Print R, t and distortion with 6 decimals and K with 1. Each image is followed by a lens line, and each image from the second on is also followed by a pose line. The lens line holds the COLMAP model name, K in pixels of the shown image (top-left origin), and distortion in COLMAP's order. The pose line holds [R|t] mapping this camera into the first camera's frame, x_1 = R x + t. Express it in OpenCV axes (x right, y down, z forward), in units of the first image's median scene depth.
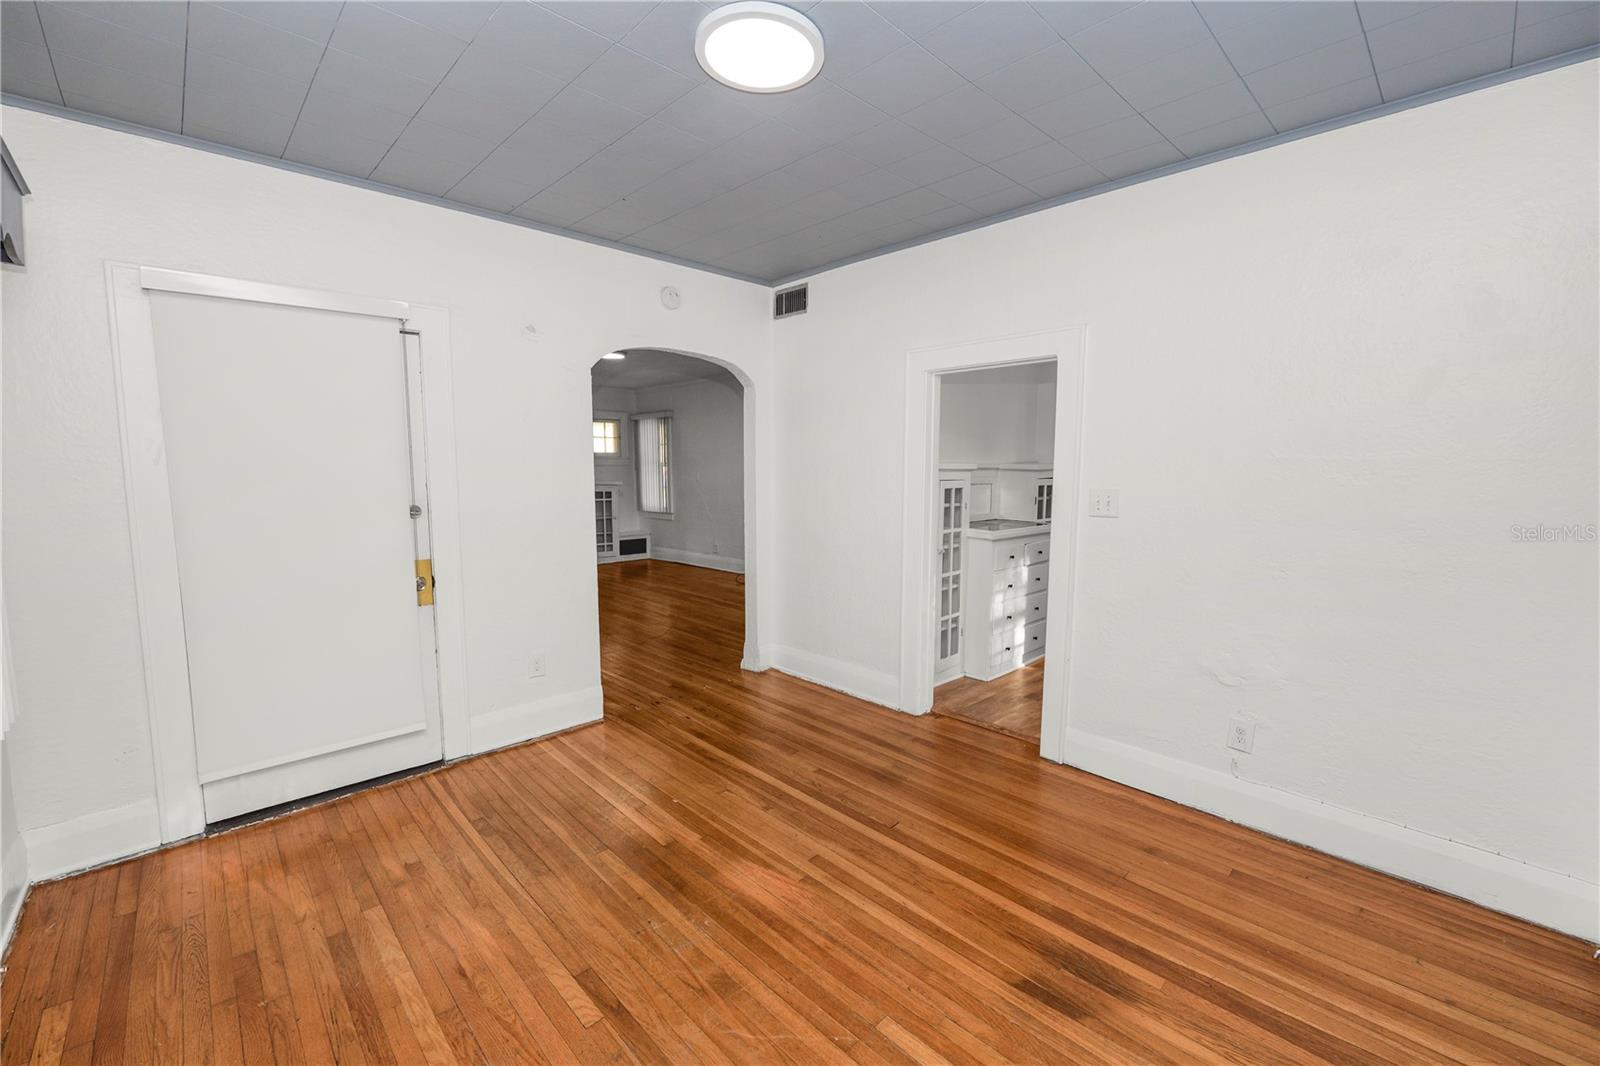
lens RADIAL K [[651.2, 0, 792.9], [0, 651.2, 533.8], [0, 0, 1]] dist [-0.011677, 0.000362]
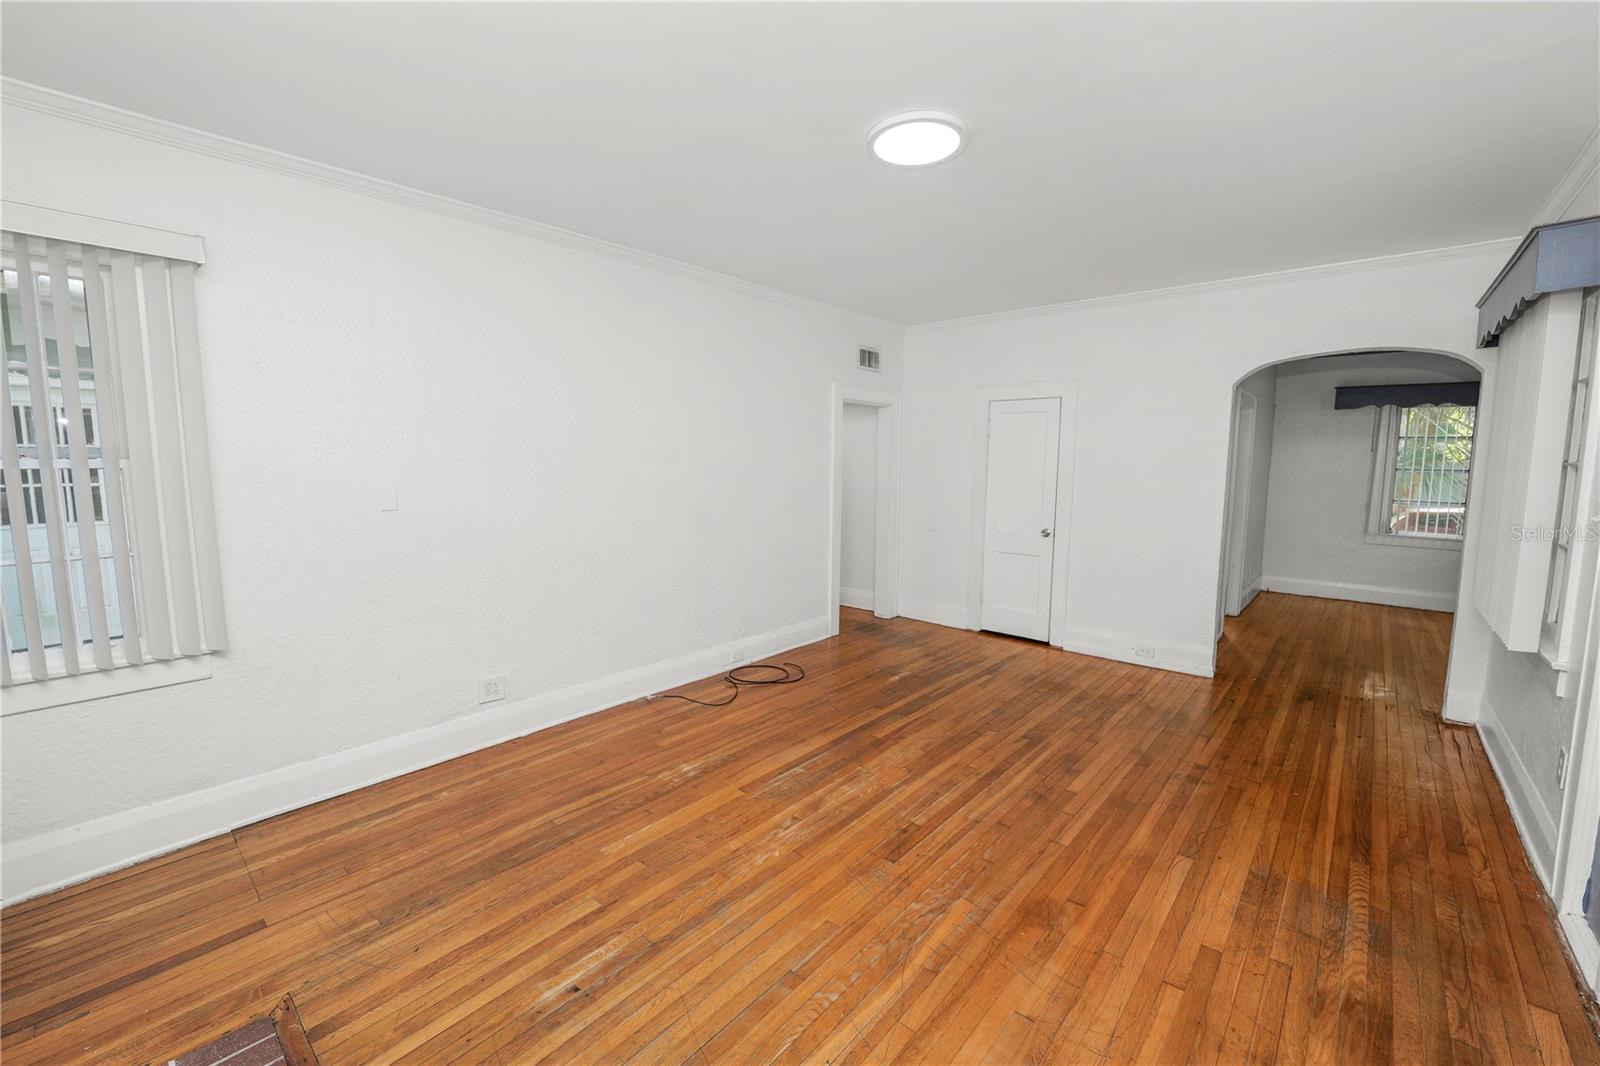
lens RADIAL K [[651.2, 0, 801.7], [0, 651.2, 532.4], [0, 0, 1]] dist [-0.011677, 0.000362]
pose [[-0.088588, -0.109933, 0.989983, -1.629774], [0.099032, 0.987994, 0.118574, -0.303437], [-0.991133, 0.108544, -0.076638, 2.837589]]
